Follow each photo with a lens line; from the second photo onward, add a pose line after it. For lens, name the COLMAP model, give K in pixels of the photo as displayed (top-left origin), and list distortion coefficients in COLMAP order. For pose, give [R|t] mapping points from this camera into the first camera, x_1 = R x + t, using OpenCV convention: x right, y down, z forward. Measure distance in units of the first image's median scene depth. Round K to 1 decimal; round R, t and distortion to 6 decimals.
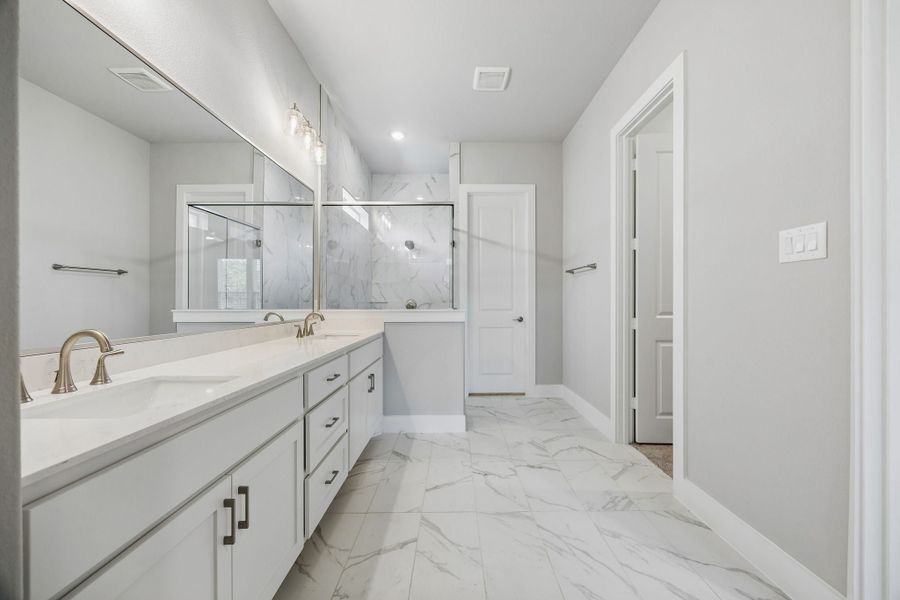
lens RADIAL K [[346.5, 0, 448.5], [0, 346.5, 302.3], [0, 0, 1]] dist [-0.001402, 0.000131]
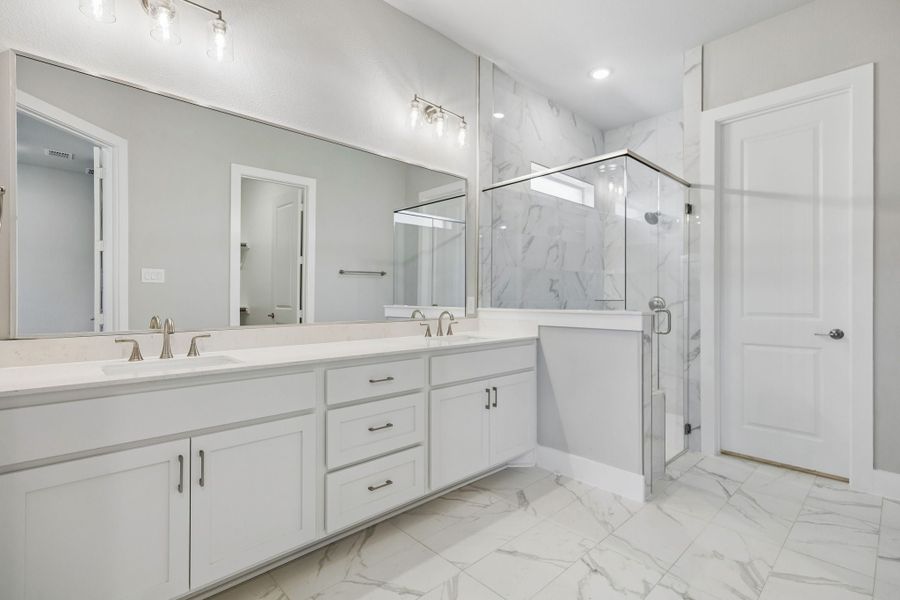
lens RADIAL K [[414.7, 0, 449.2], [0, 414.7, 297.0], [0, 0, 1]] dist [0.005484, 0.000403]
pose [[0.690175, 0.000808, -0.723642, 0.349678], [-0.003657, 0.999991, -0.002371, -0.003585], [0.723633, 0.004283, 0.690172, 0.200611]]
